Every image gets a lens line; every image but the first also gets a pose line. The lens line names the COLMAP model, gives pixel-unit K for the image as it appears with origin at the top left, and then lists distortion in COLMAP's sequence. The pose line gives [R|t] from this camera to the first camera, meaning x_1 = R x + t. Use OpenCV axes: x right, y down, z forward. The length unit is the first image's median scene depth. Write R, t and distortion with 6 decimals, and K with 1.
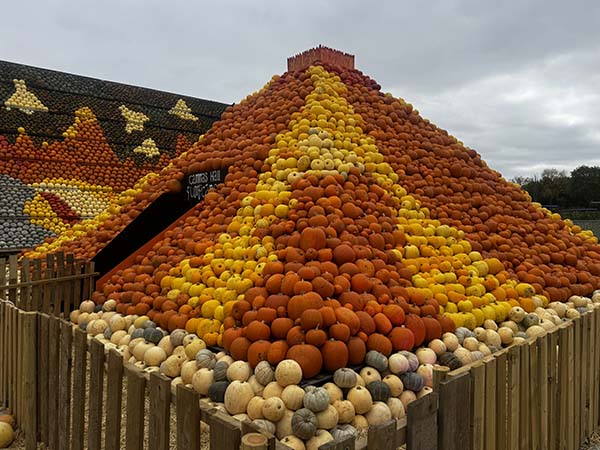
lens RADIAL K [[467.0, 0, 297.9], [0, 467.0, 235.7], [0, 0, 1]] dist [0.051587, -0.017983]
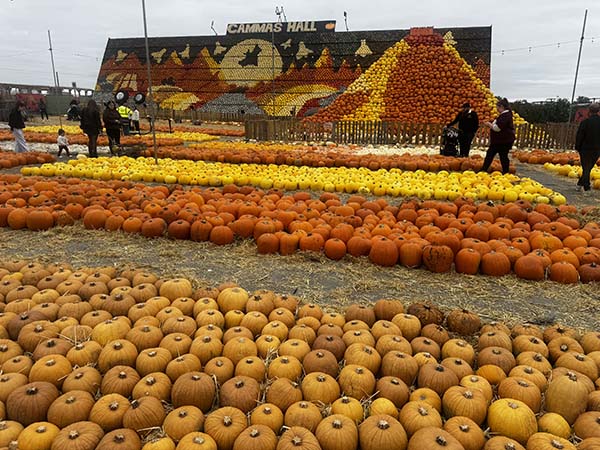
lens RADIAL K [[424.4, 0, 301.6], [0, 424.4, 226.6], [0, 0, 1]] dist [0.042004, -0.017061]
pose [[0.584674, 0.224536, -0.779576, 1.153463], [-0.035335, 0.967072, 0.252039, 0.023272], [0.810498, -0.119815, 0.573356, -0.555351]]
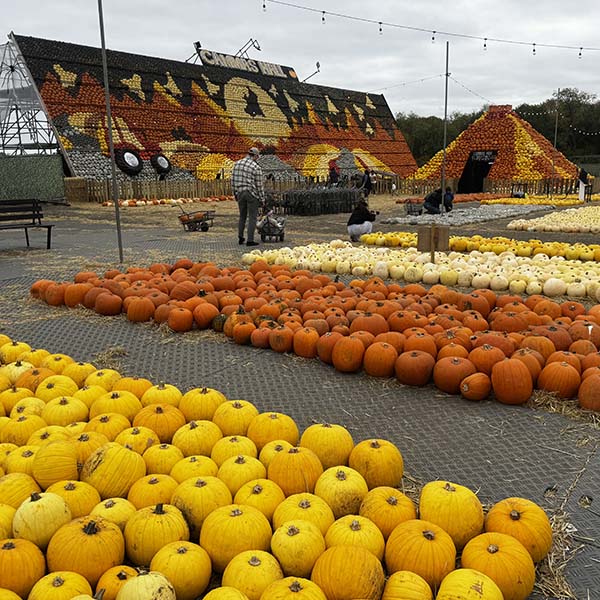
lens RADIAL K [[670.1, 0, 300.2], [0, 670.1, 304.8], [0, 0, 1]] dist [0.130533, 0.000000]
pose [[0.963365, -0.062135, 0.260897, -1.720642], [0.015688, 0.984182, 0.176462, 0.034610], [-0.267734, -0.165904, 0.949102, -2.096009]]
